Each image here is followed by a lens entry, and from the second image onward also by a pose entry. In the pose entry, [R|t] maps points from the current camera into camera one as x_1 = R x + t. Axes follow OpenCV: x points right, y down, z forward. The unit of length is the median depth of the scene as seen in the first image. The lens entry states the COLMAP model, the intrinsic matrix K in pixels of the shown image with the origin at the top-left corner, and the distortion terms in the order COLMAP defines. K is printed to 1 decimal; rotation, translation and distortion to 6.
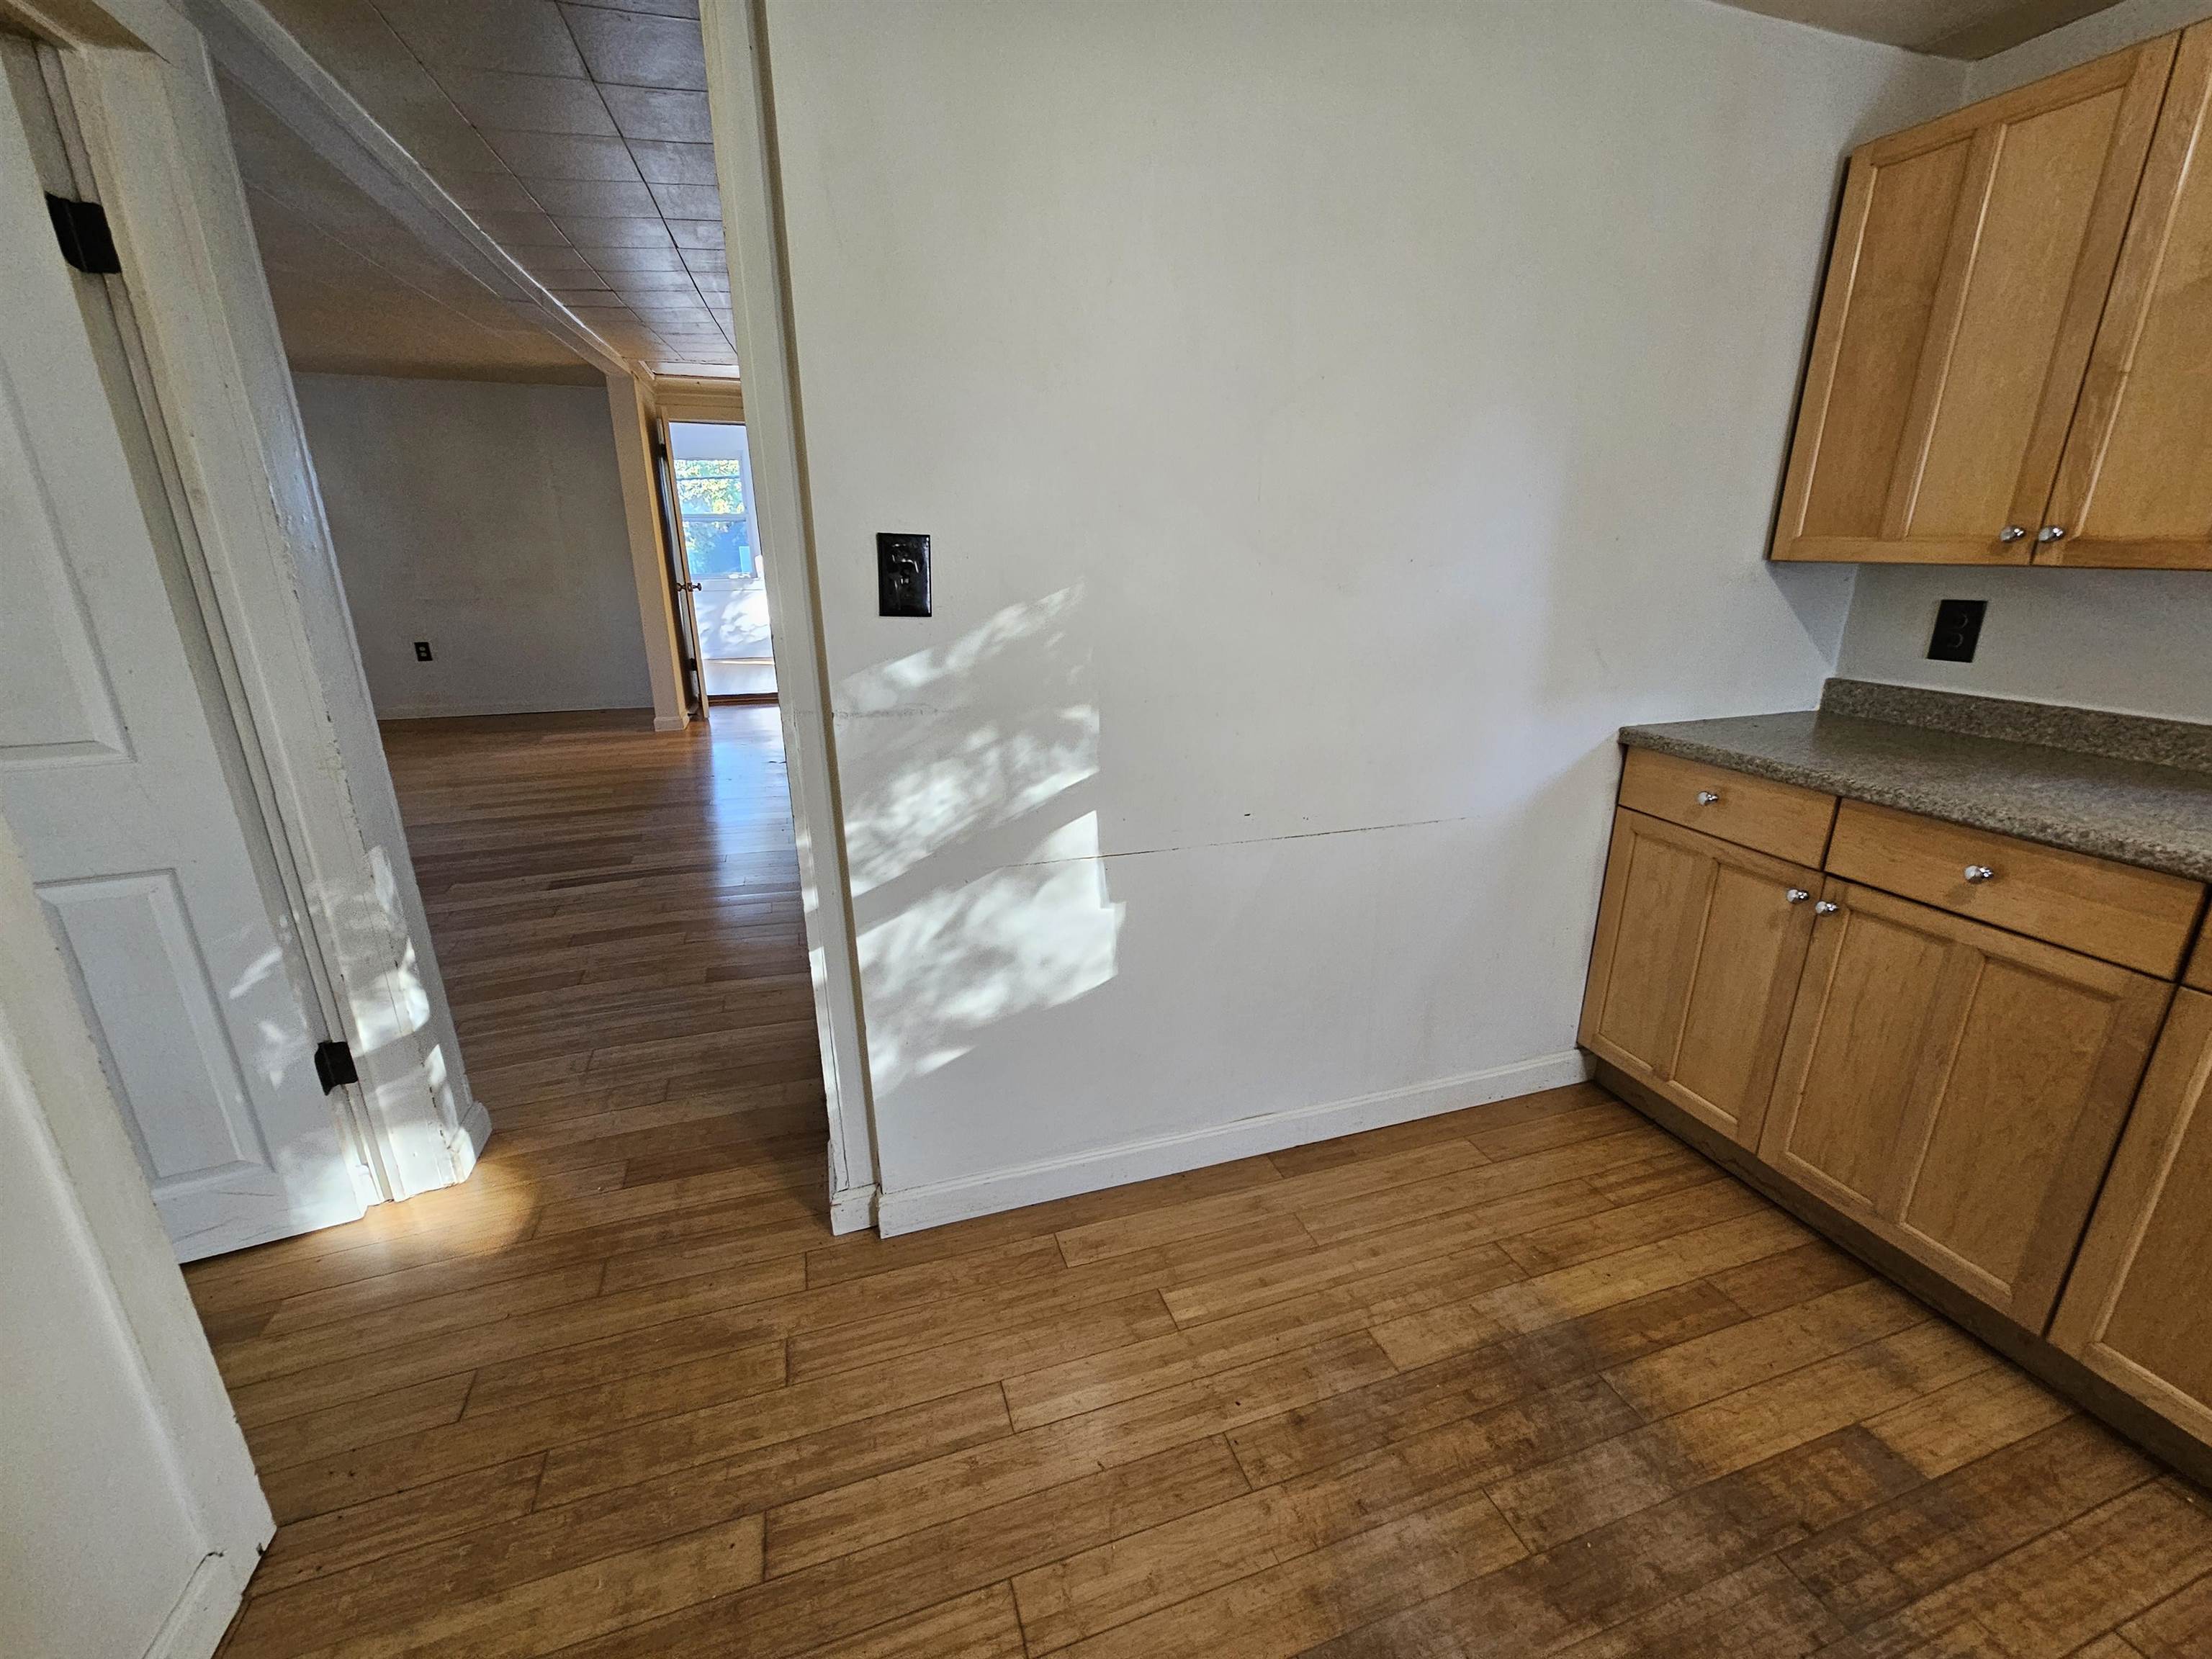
lens RADIAL K [[902.5, 0, 1104.1], [0, 902.5, 825.1], [0, 0, 1]] dist [-0.000949, 0.001333]
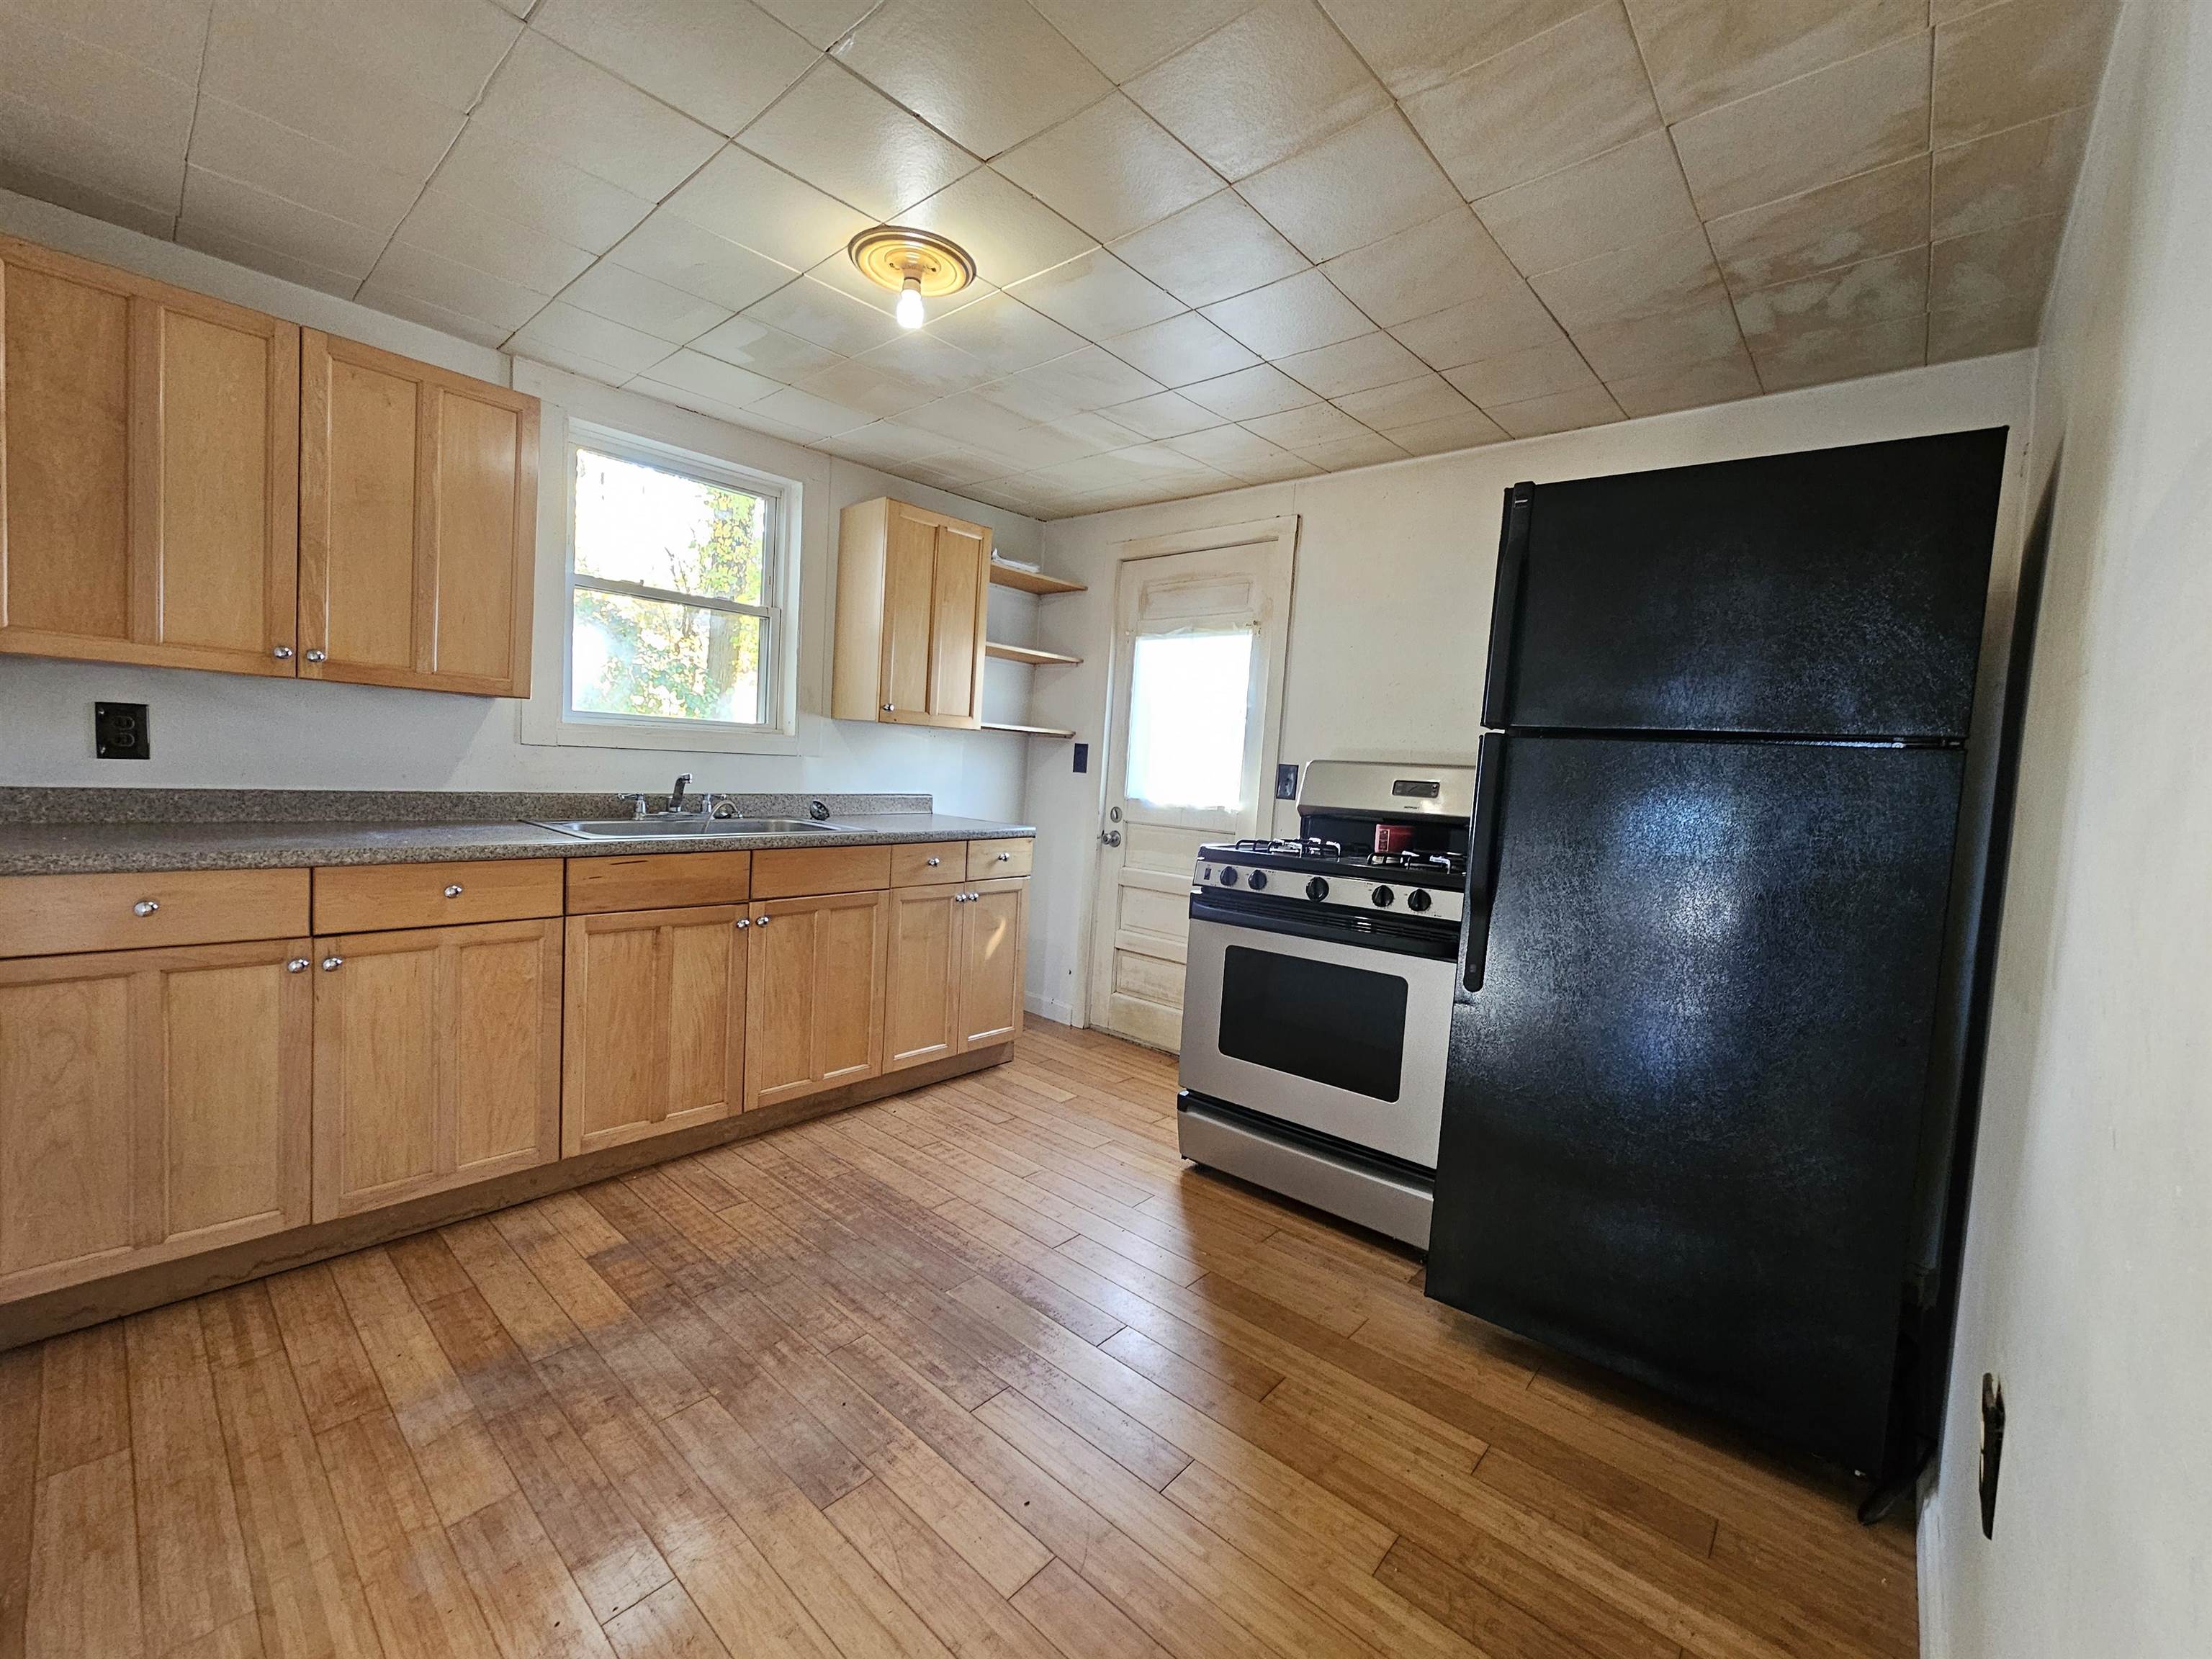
lens RADIAL K [[902.5, 0, 1106.2], [0, 902.5, 824.9], [0, 0, 1]] dist [-0.000949, 0.001333]
pose [[-0.503207, -0.081740, 0.860292, -0.651635], [0.202414, 0.956674, 0.209295, -0.114961], [-0.840126, 0.279454, -0.464859, 0.649308]]
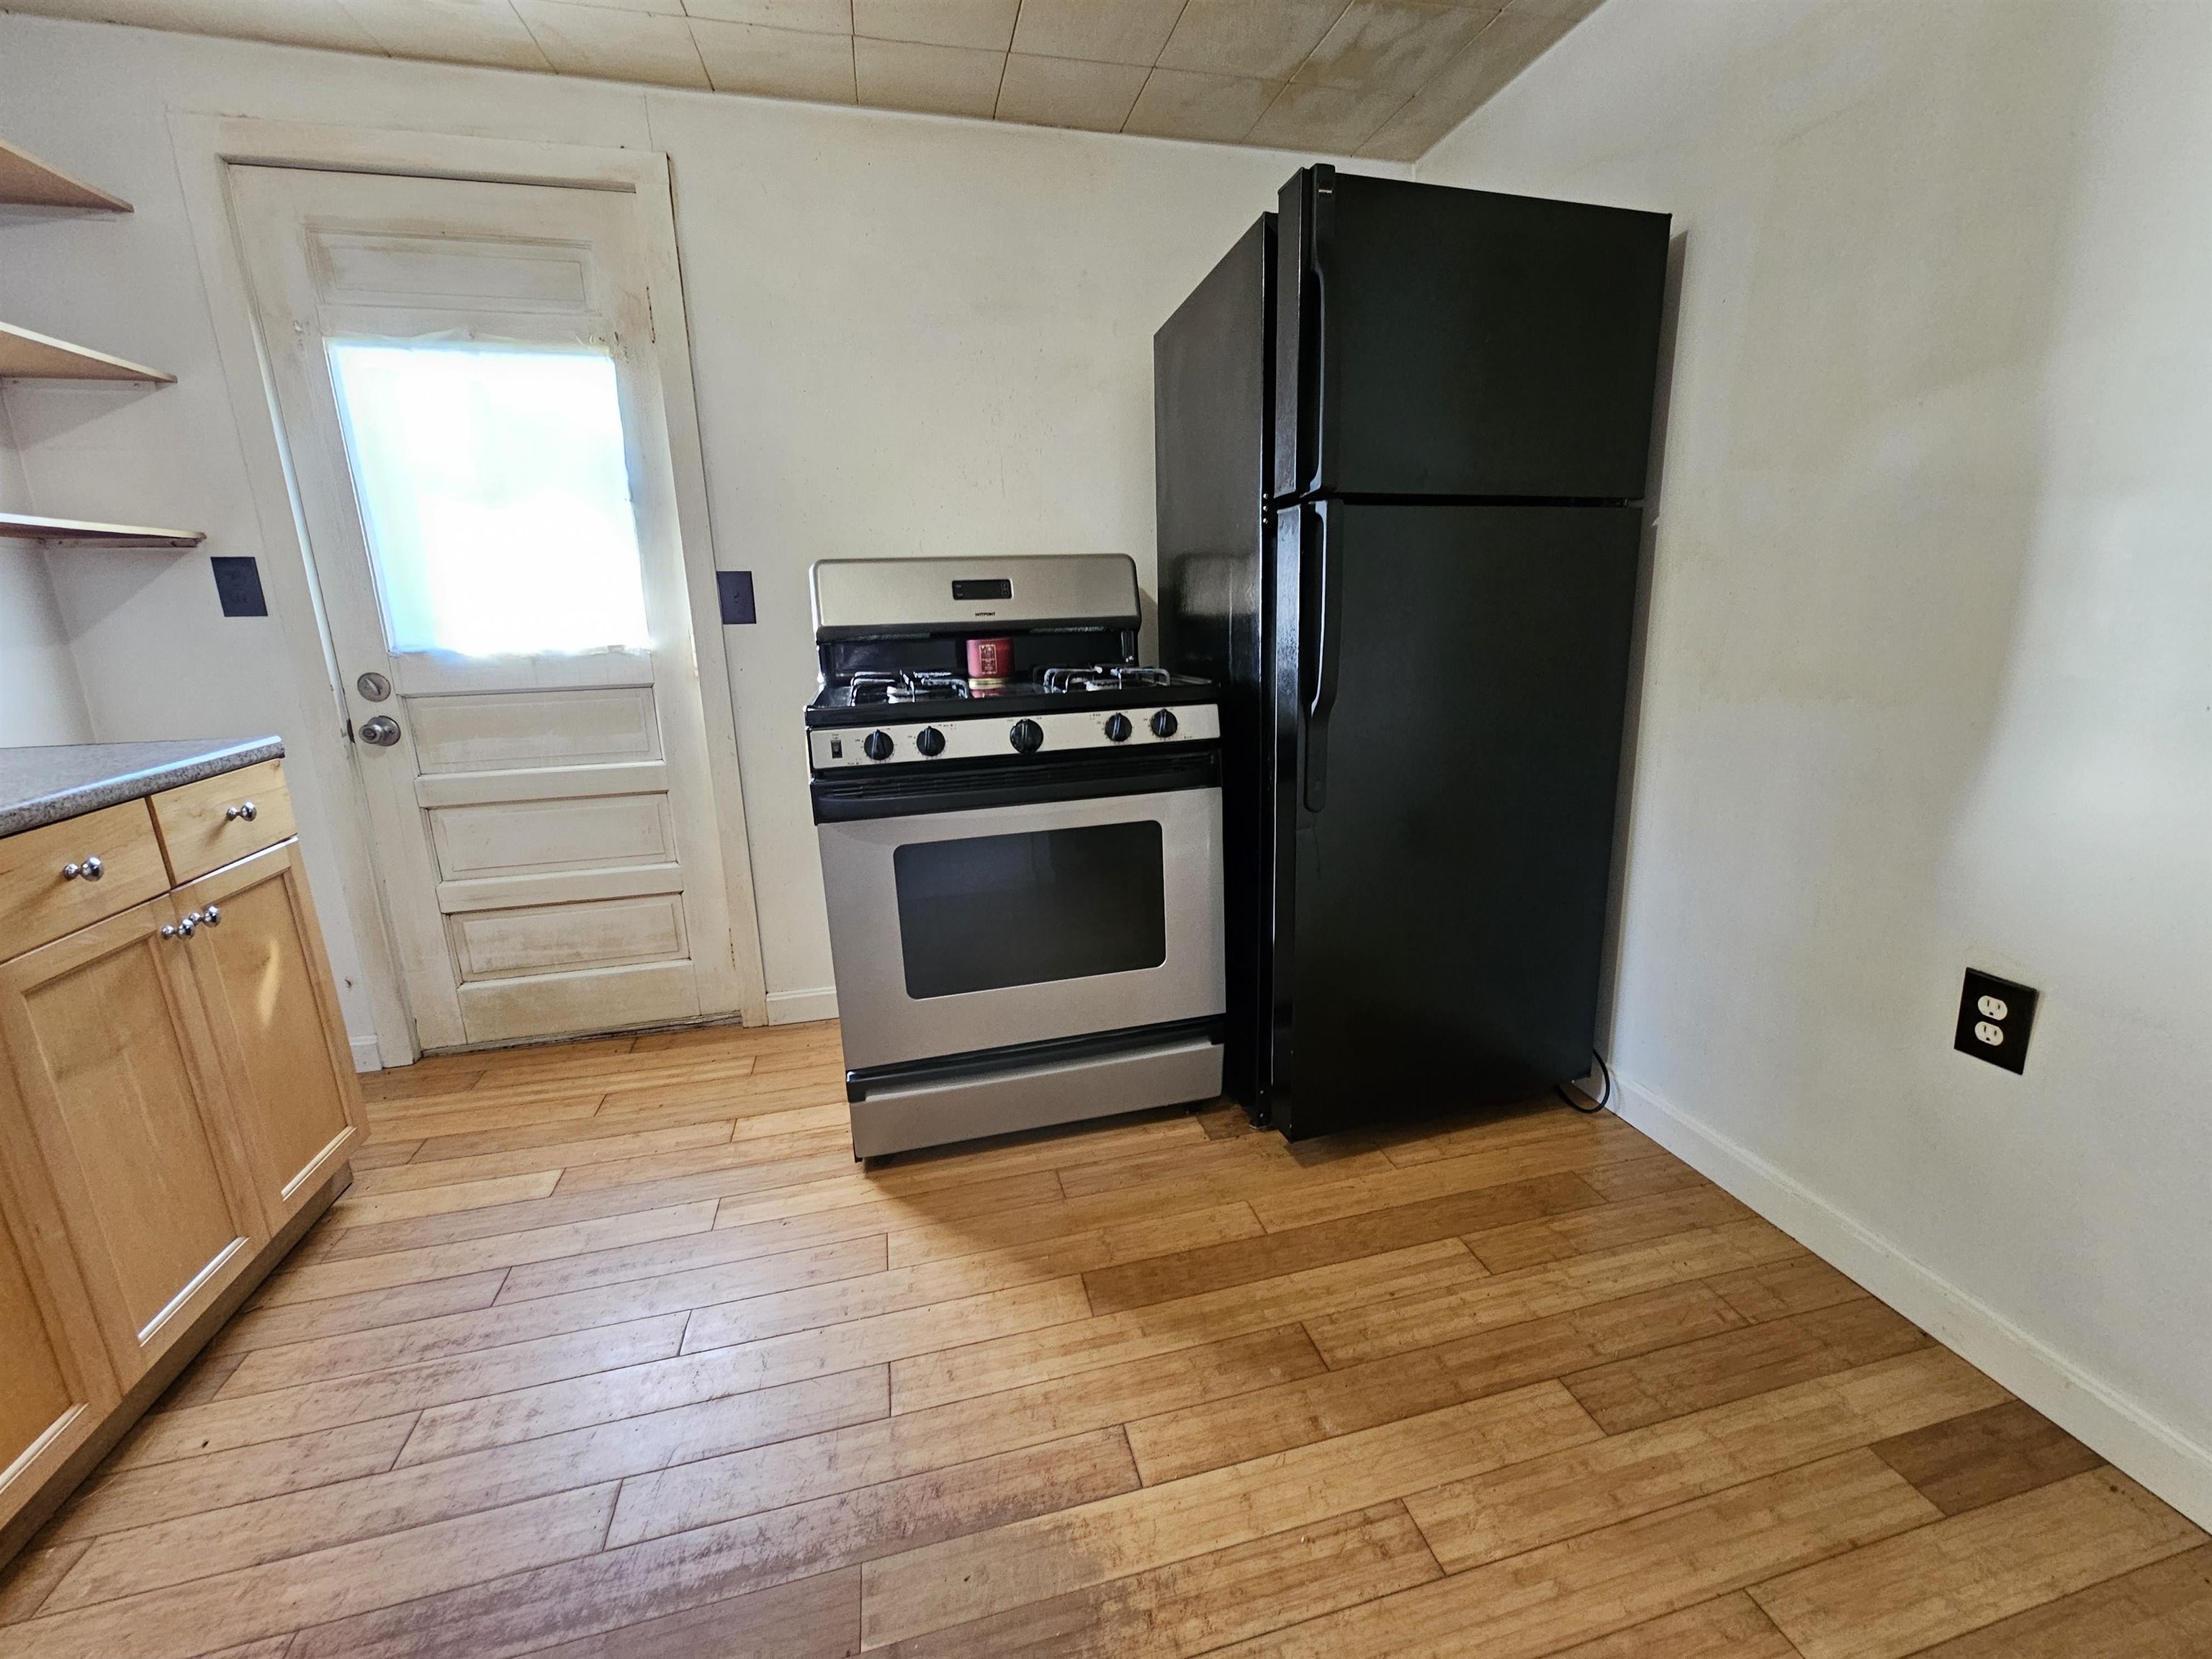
lens RADIAL K [[902.5, 0, 1107.7], [0, 902.5, 821.3], [0, 0, 1]] dist [-0.000949, 0.001333]
pose [[-0.996799, 0.007274, 0.079613, 0.199317], [0.047872, 0.851878, 0.521547, -0.104290], [-0.064027, 0.523689, -0.849500, 0.658777]]
